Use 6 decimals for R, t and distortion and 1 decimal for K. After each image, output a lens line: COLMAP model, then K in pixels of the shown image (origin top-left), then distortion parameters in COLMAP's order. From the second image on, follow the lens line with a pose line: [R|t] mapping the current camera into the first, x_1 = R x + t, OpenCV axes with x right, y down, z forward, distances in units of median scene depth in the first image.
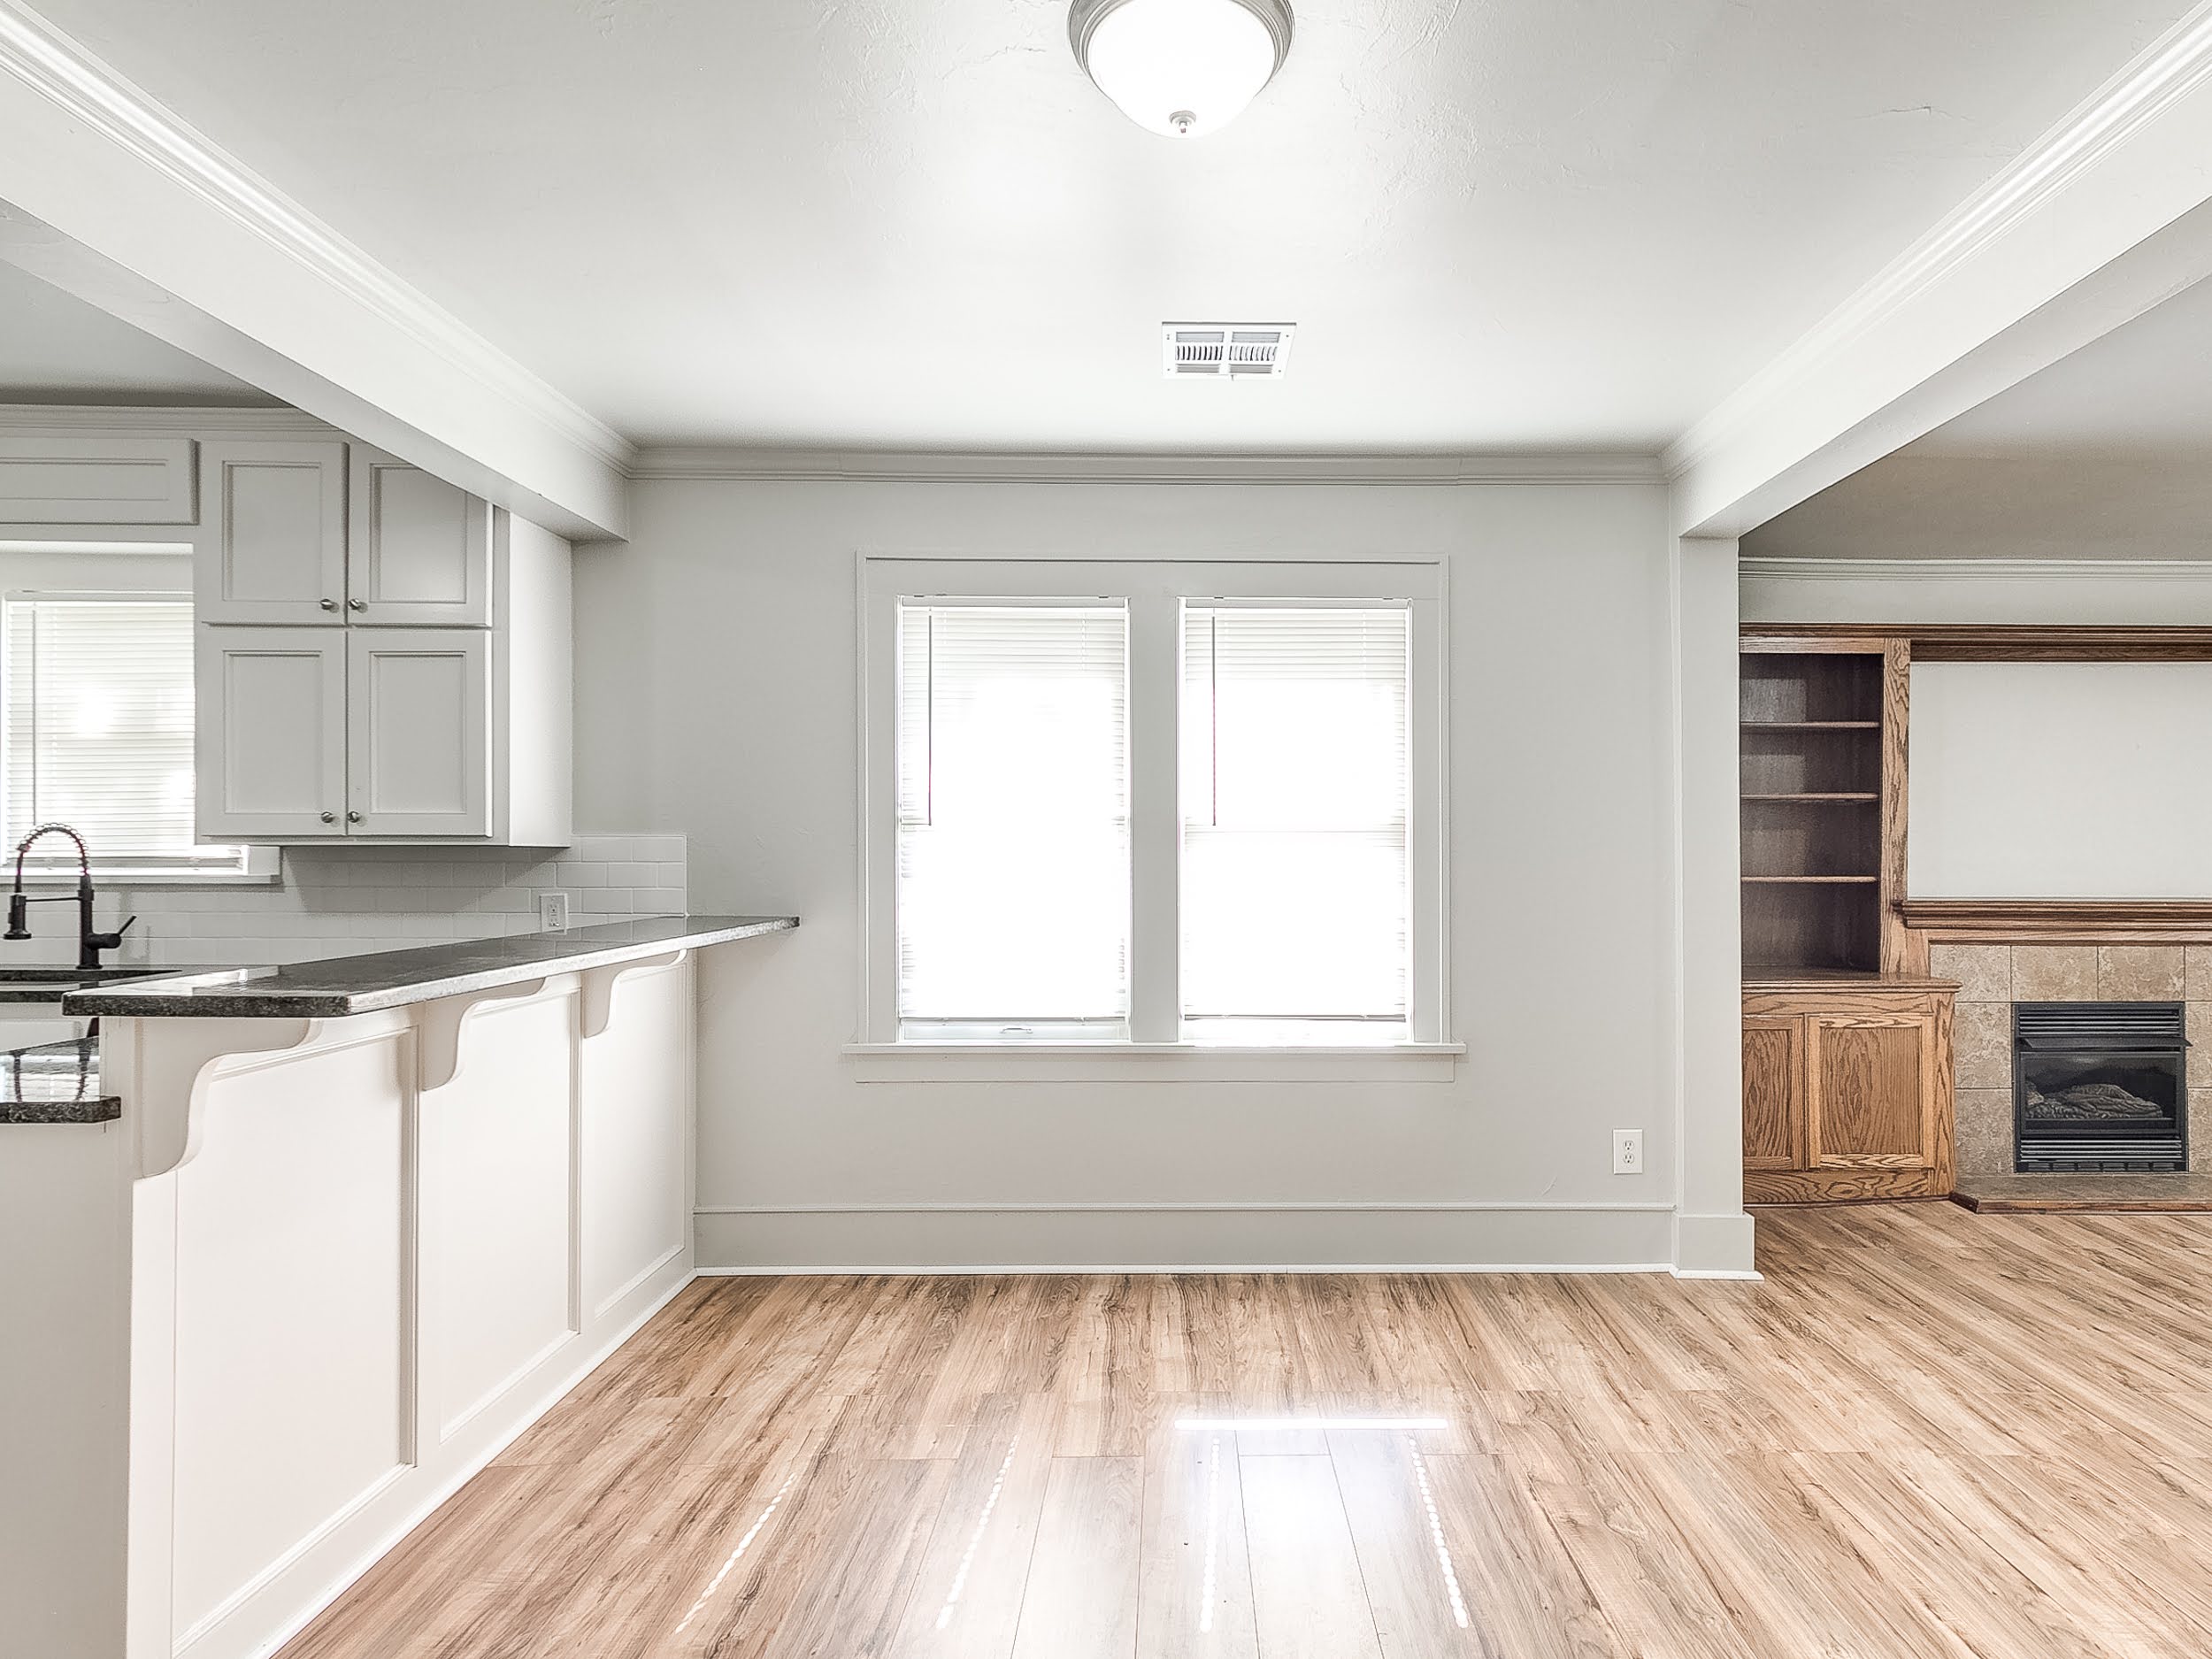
lens RADIAL K [[1162.5, 0, 1224.0], [0, 1162.5, 844.8], [0, 0, 1]] dist [-0.000254, 0.000379]
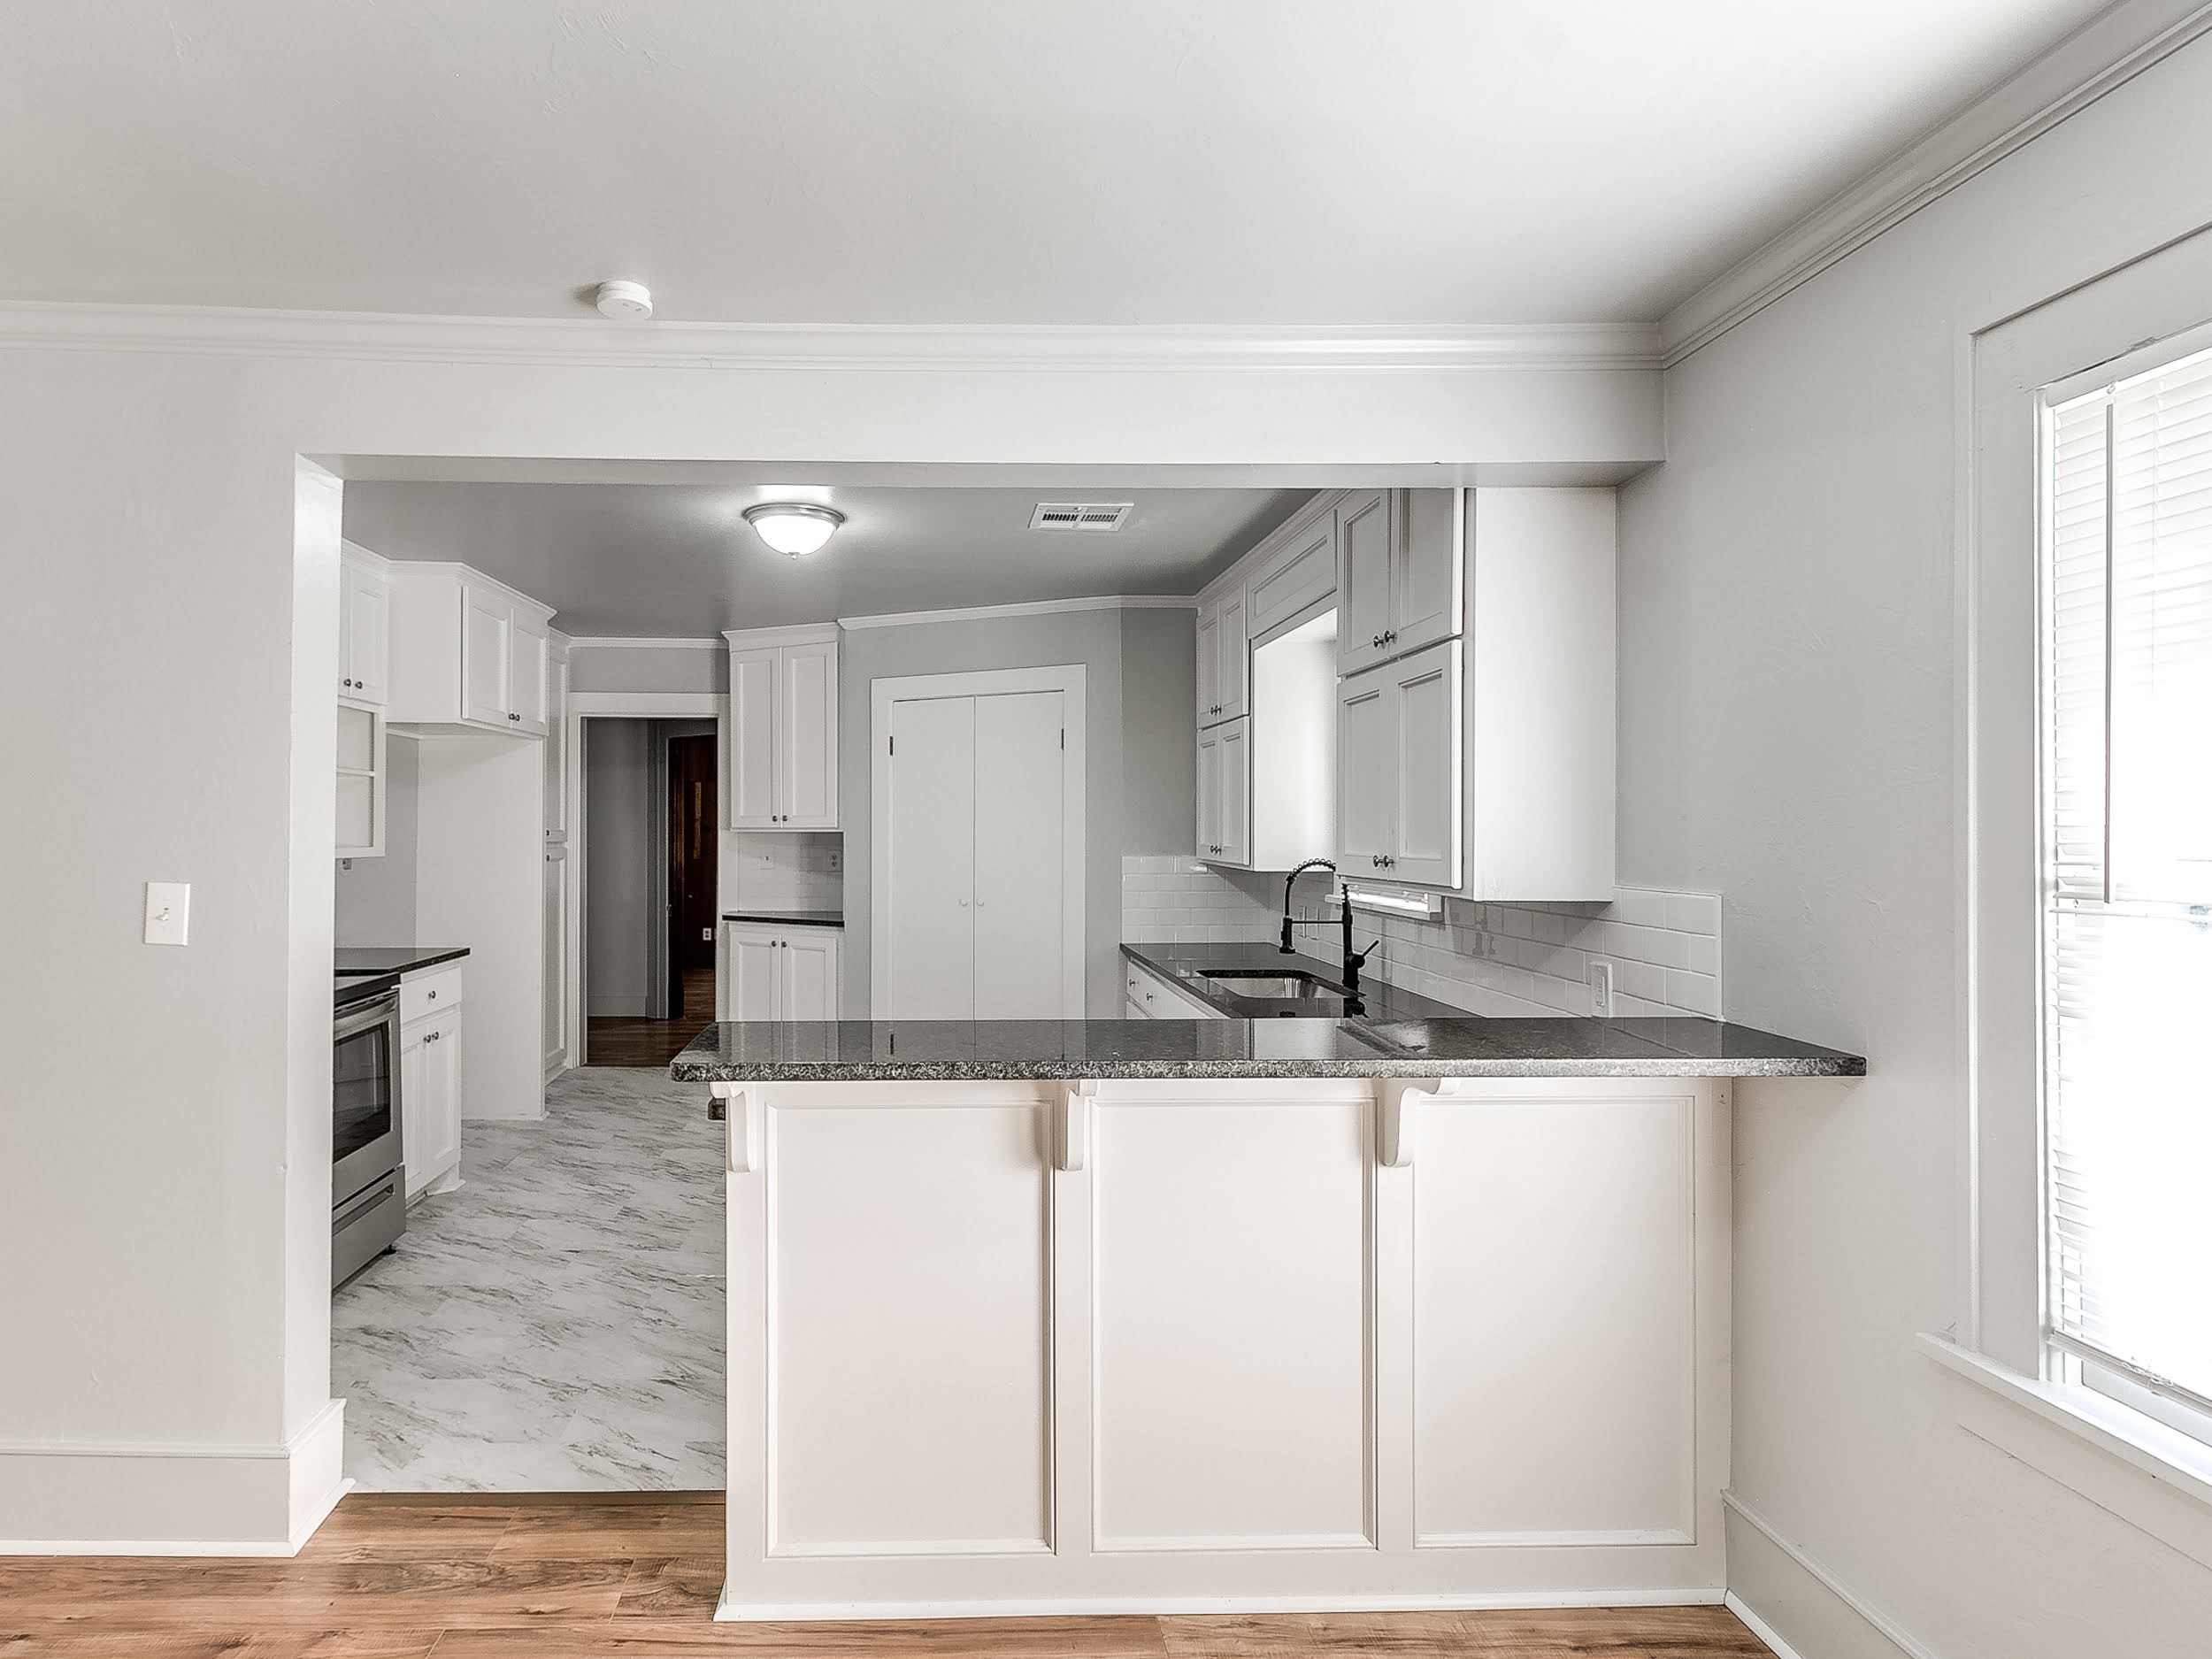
lens RADIAL K [[1140.6, 0, 919.6], [0, 1140.6, 824.8], [0, 0, 1]] dist [0.001347, -0.000058]
pose [[-0.020907, -0.007294, -0.999755, 0.143540], [0.005562, 0.999957, -0.007411, -0.037552], [0.999766, -0.005715, -0.020865, 0.487547]]
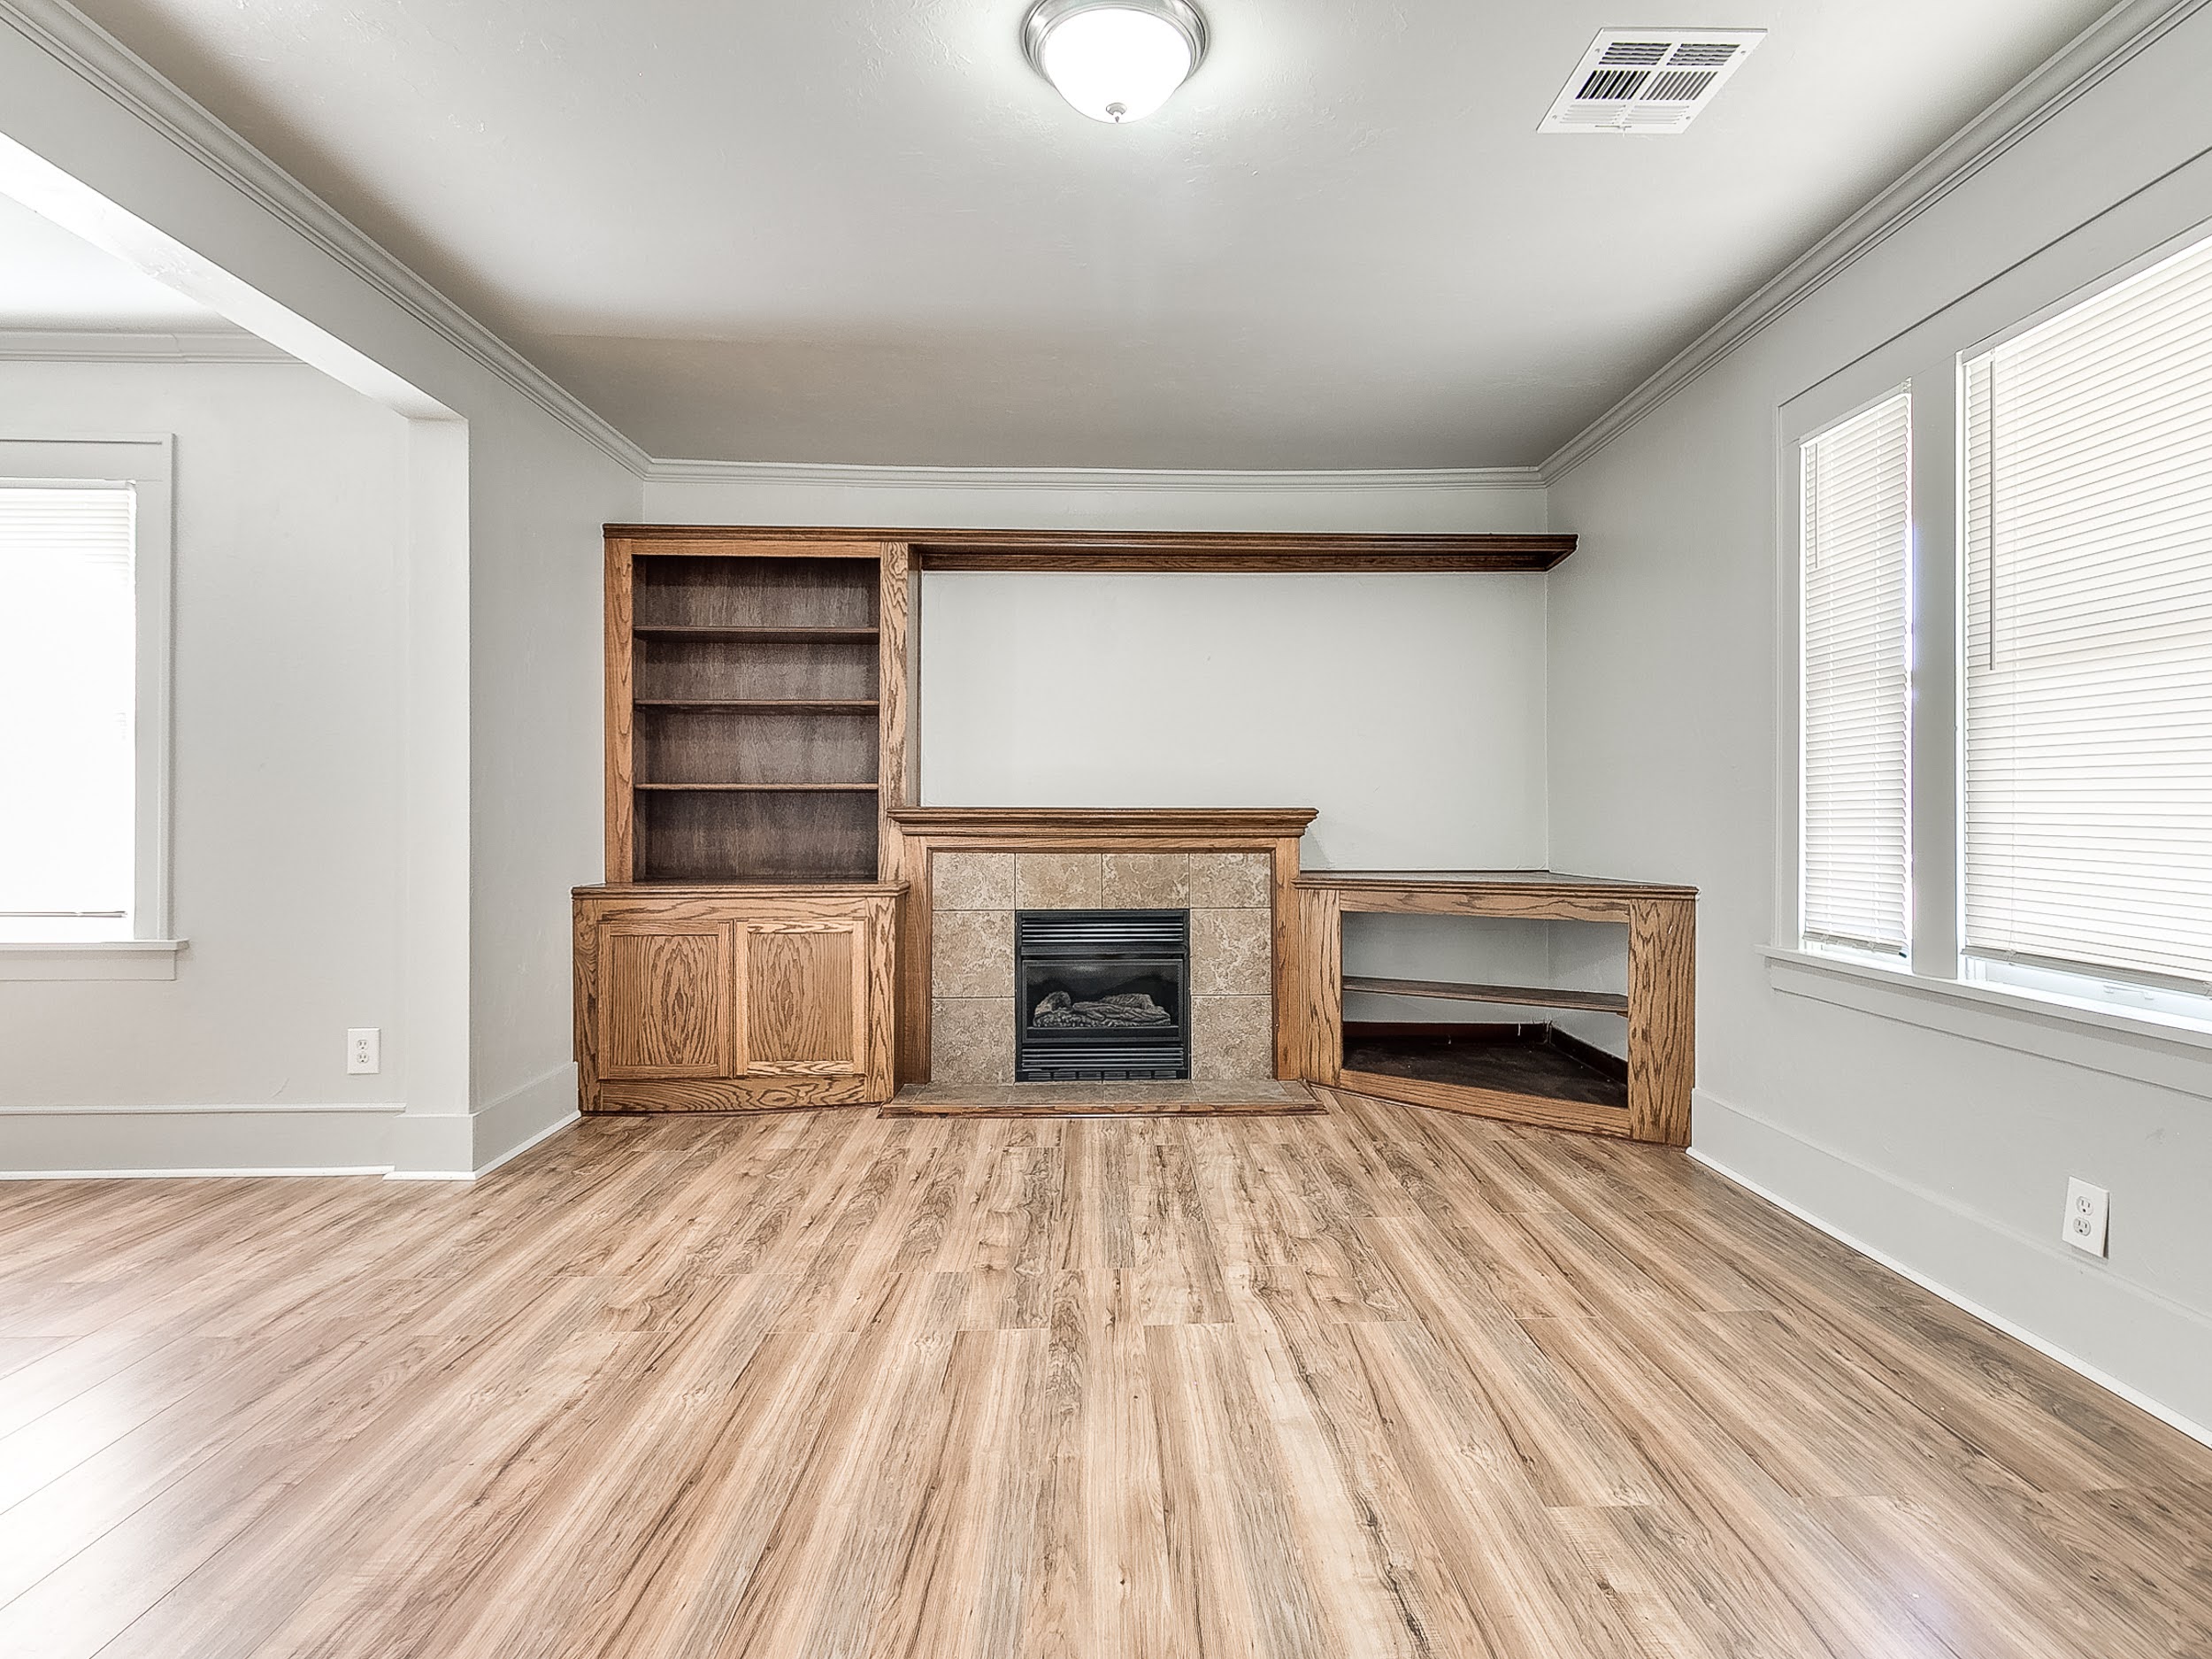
lens RADIAL K [[1161.3, 0, 1191.2], [0, 1161.3, 809.1], [0, 0, 1]] dist [0.005134, 0.001173]
pose [[0.999553, -0.000811, 0.029878, 0.855029], [0.000798, 1.000000, 0.000427, 0.052181], [-0.029879, -0.000403, 0.999553, 0.004499]]
